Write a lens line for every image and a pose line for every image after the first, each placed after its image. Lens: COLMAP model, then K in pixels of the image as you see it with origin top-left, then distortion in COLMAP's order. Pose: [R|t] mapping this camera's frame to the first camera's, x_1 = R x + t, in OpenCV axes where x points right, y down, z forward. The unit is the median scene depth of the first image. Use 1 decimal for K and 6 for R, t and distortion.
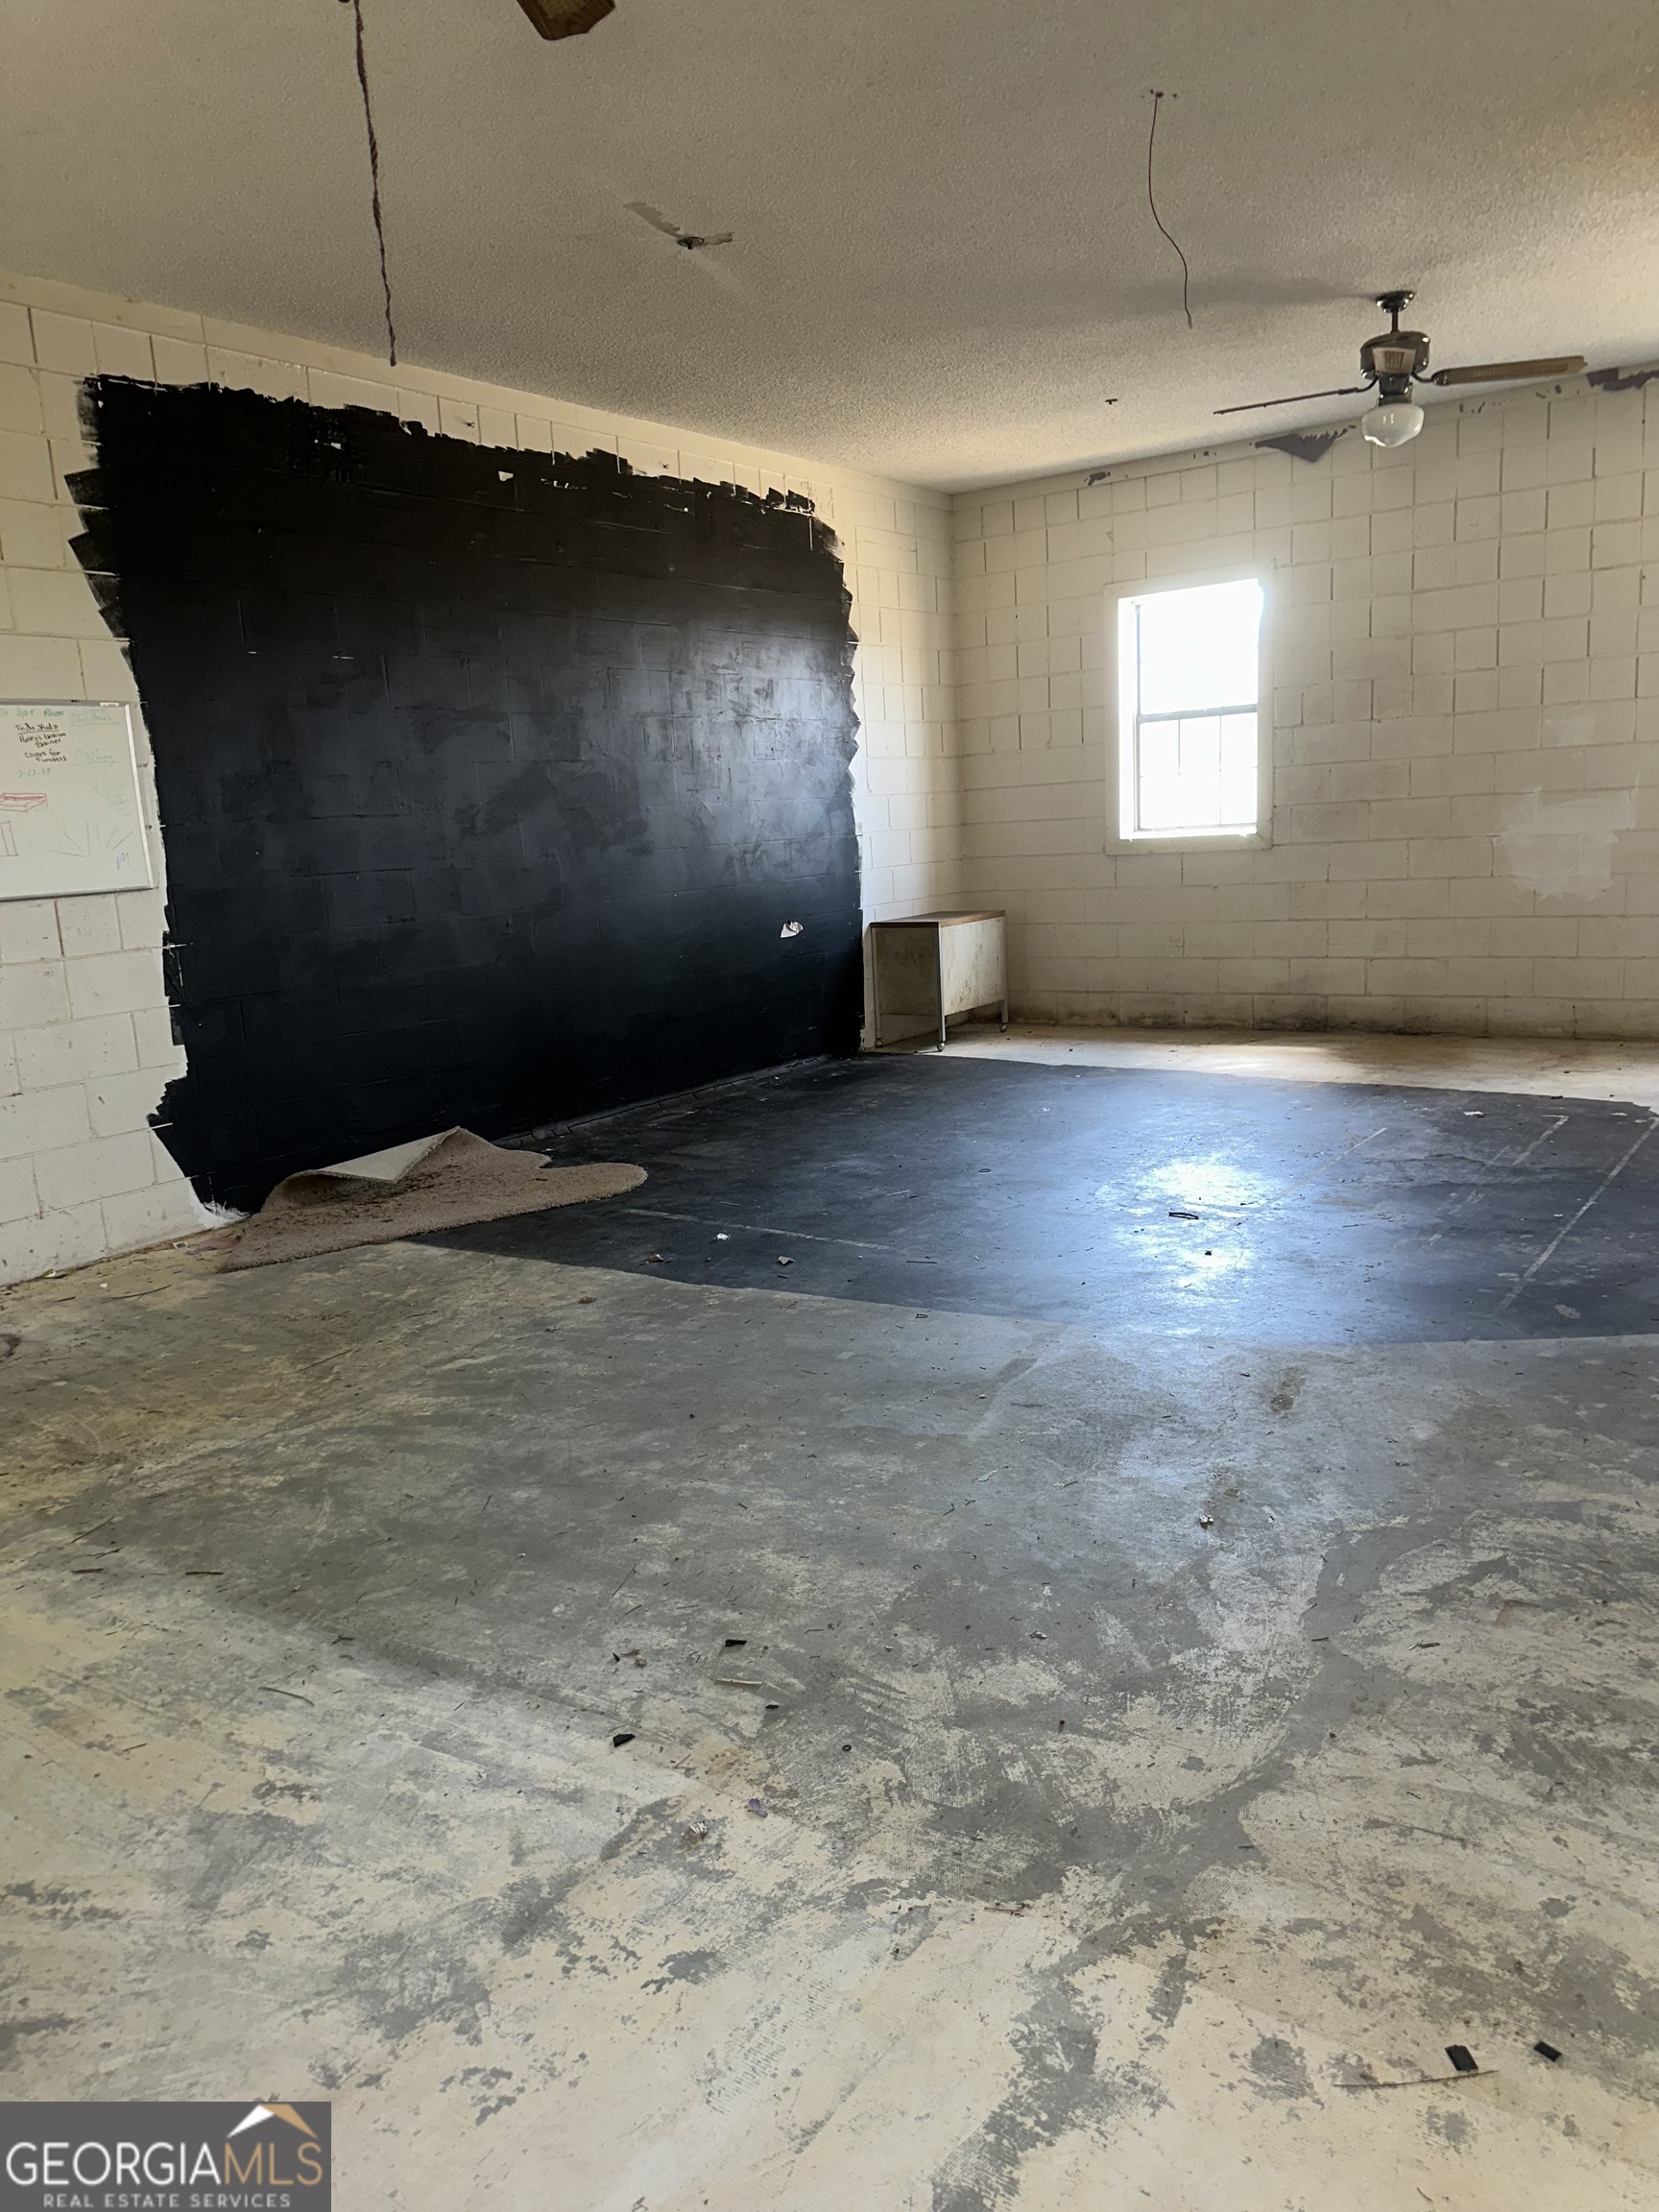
lens RADIAL K [[1573.4, 0, 832.4], [0, 1573.4, 1096.3], [0, 0, 1]] dist [0.054743, -0.067722]
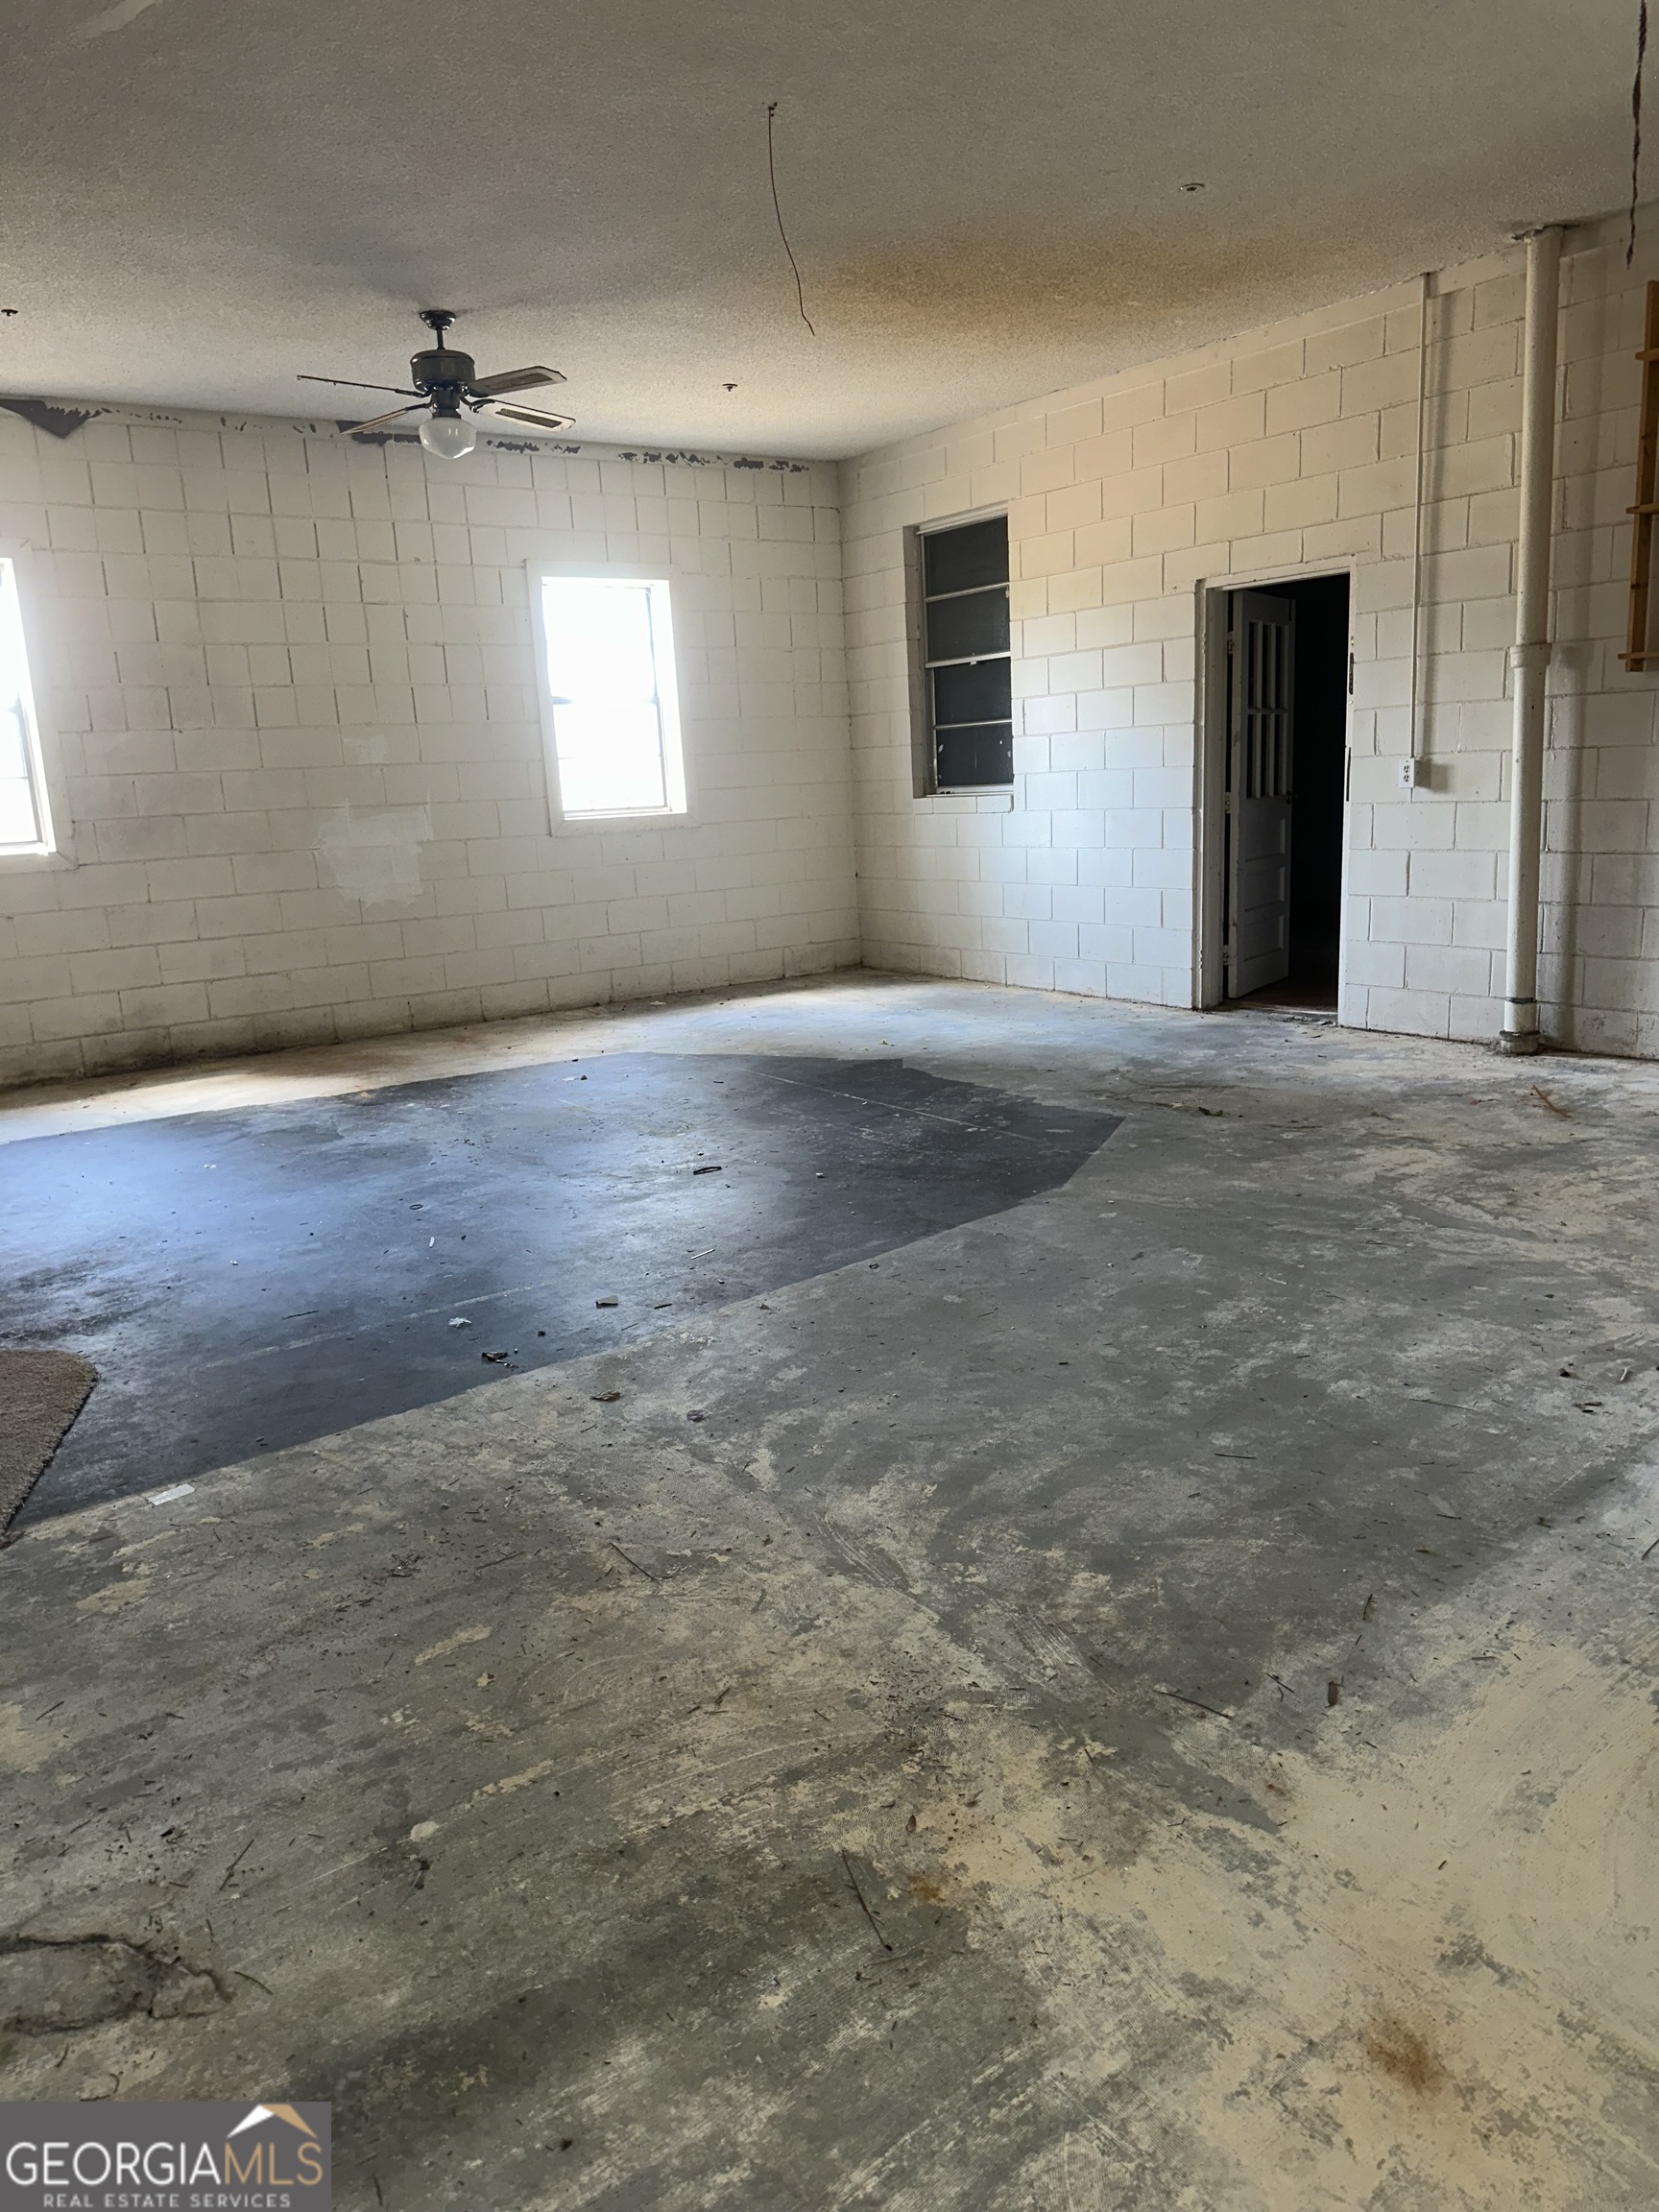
lens RADIAL K [[1573.4, 0, 832.4], [0, 1573.4, 1096.3], [0, 0, 1]] dist [0.054743, -0.067722]
pose [[0.315515, -0.151141, 0.936807, -1.053509], [0.200499, 0.975563, 0.089866, -0.071867], [-0.927497, 0.159475, 0.338109, 0.821676]]
